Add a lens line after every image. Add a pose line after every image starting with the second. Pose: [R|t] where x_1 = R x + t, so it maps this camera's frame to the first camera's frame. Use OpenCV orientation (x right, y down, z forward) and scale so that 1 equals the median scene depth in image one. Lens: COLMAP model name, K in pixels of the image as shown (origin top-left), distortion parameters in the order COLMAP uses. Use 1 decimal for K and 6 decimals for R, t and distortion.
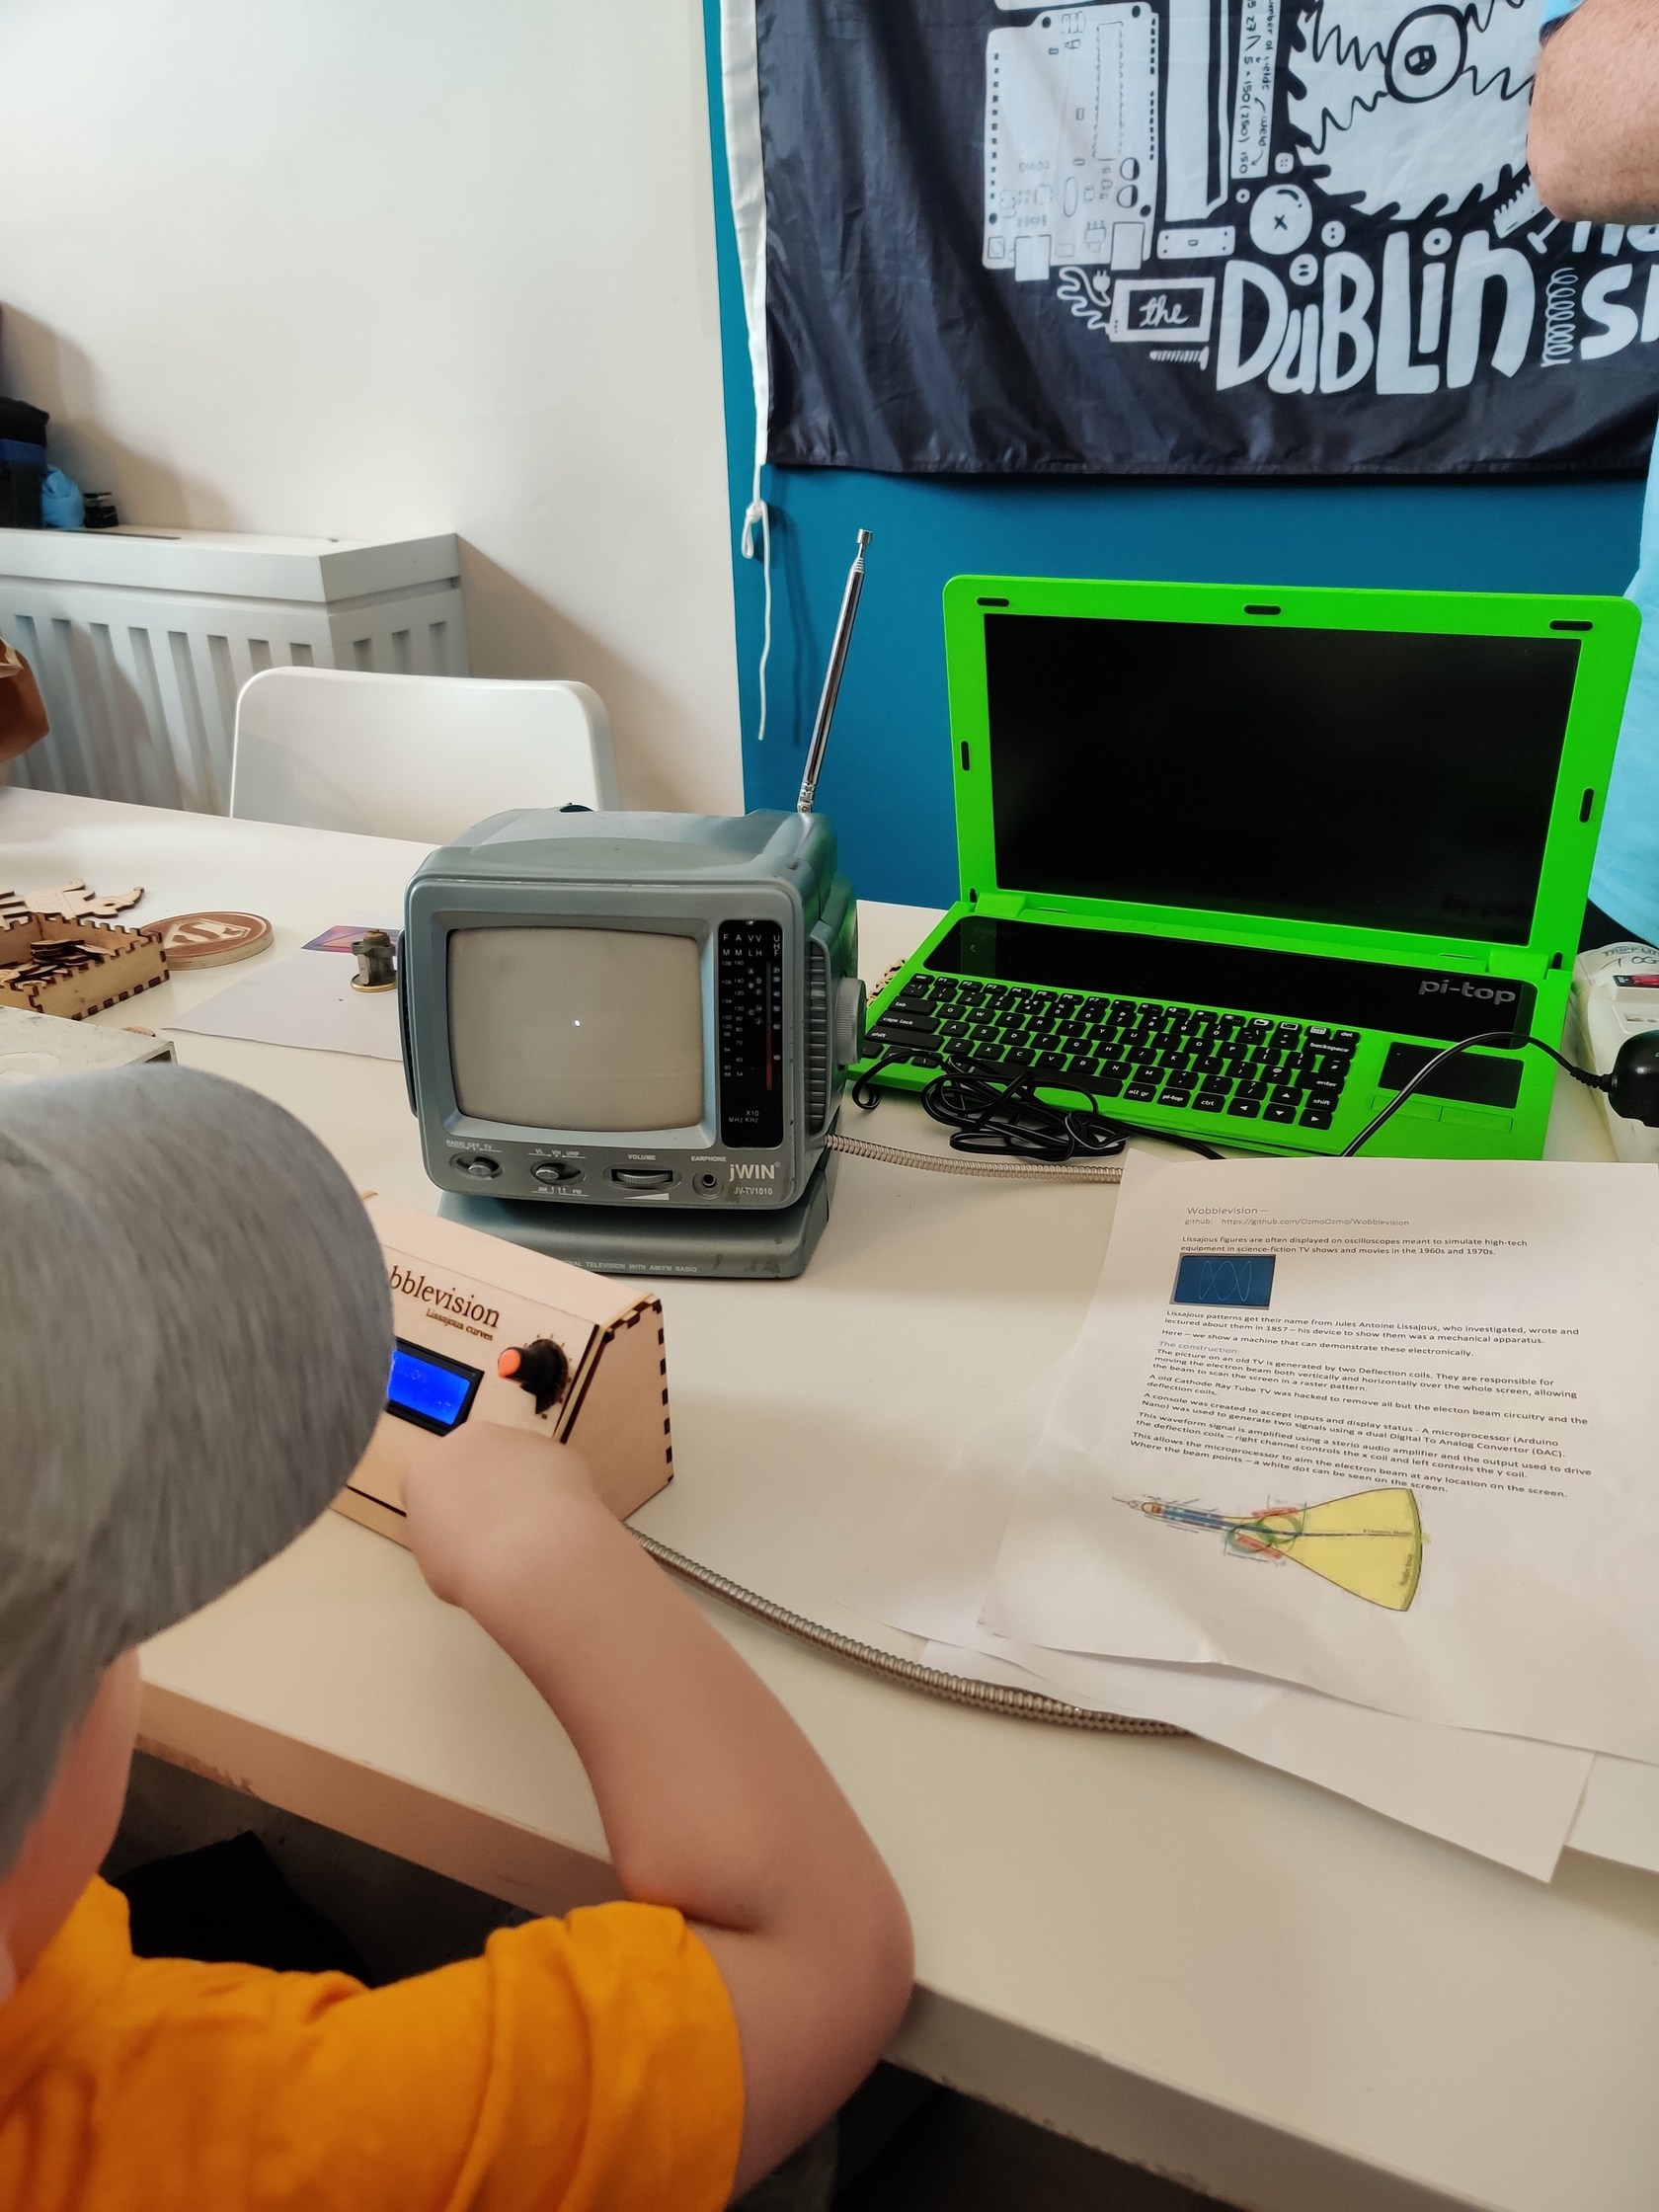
lens RADIAL K [[1676.0, 0, 815.8], [0, 1676.0, 1117.0], [0, 0, 1]] dist [0.049407, -0.043018]
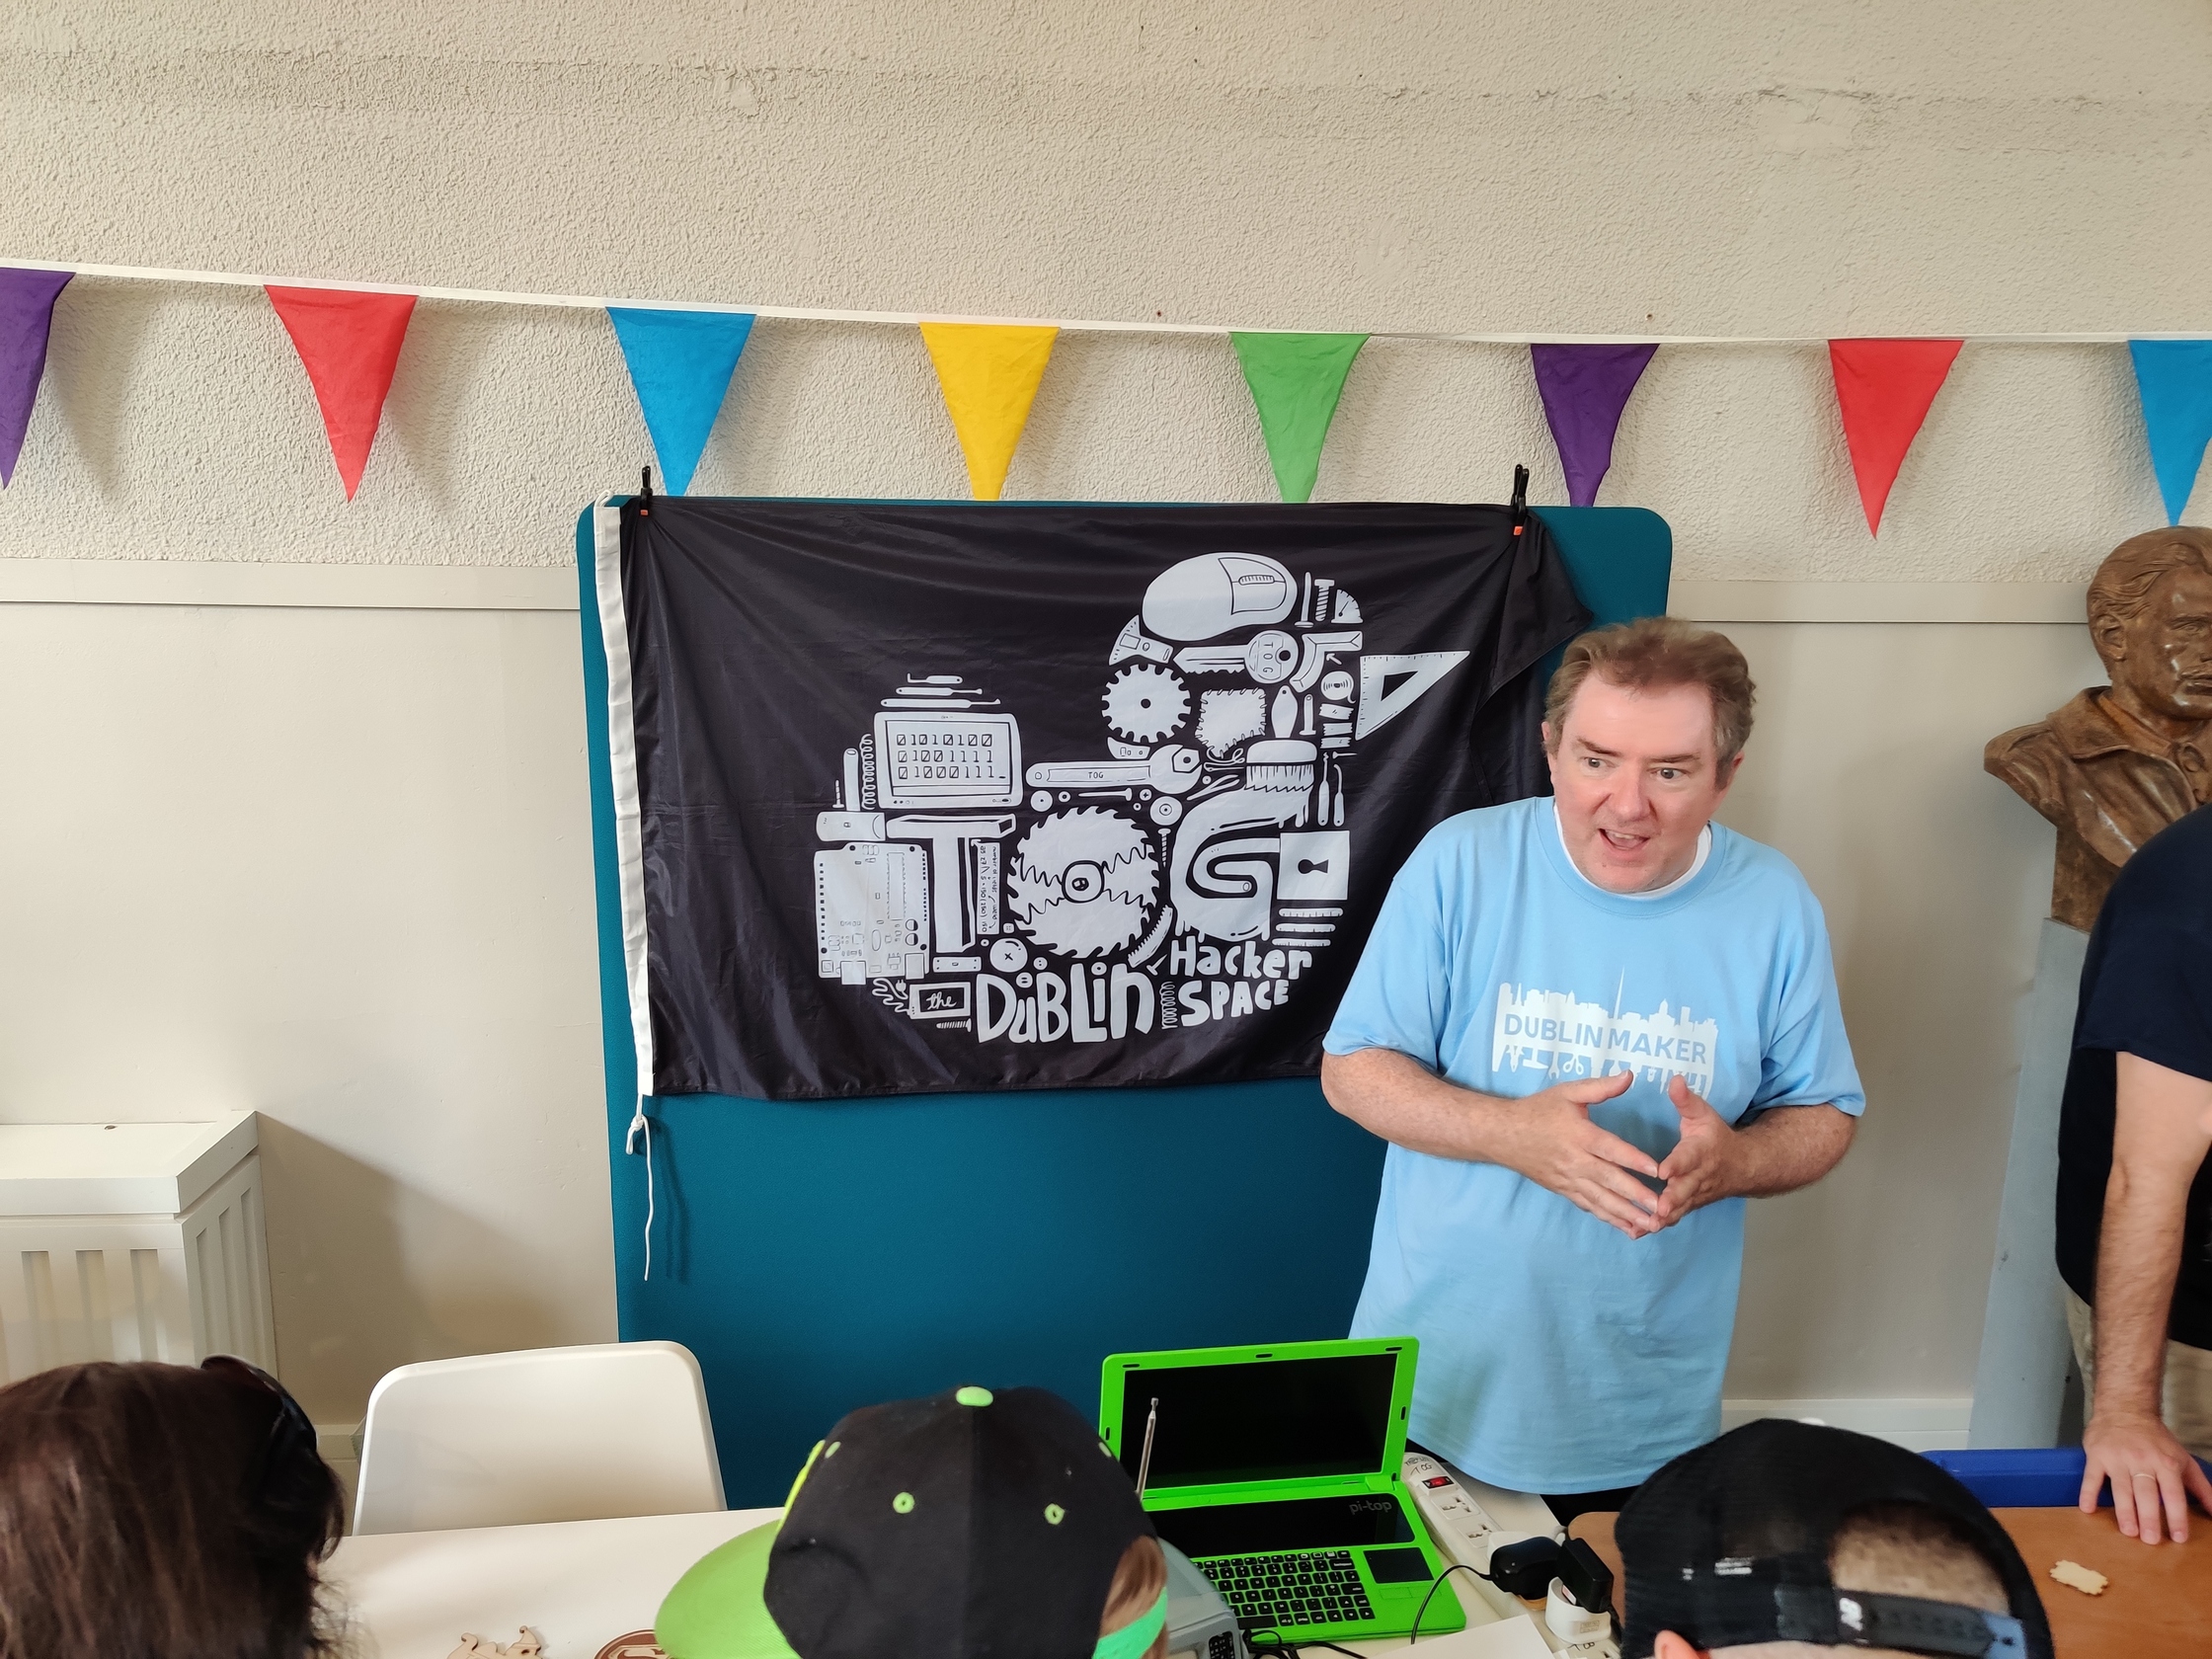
lens RADIAL K [[1570.2, 0, 1105.7], [0, 1570.2, 884.9], [0, 0, 1]] dist [0.020536, -0.023987]
pose [[0.839476, -0.086844, 0.536412, -0.484504], [0.213402, 0.960526, -0.178463, -0.297824], [-0.499740, 0.264287, 0.824871, -0.365009]]
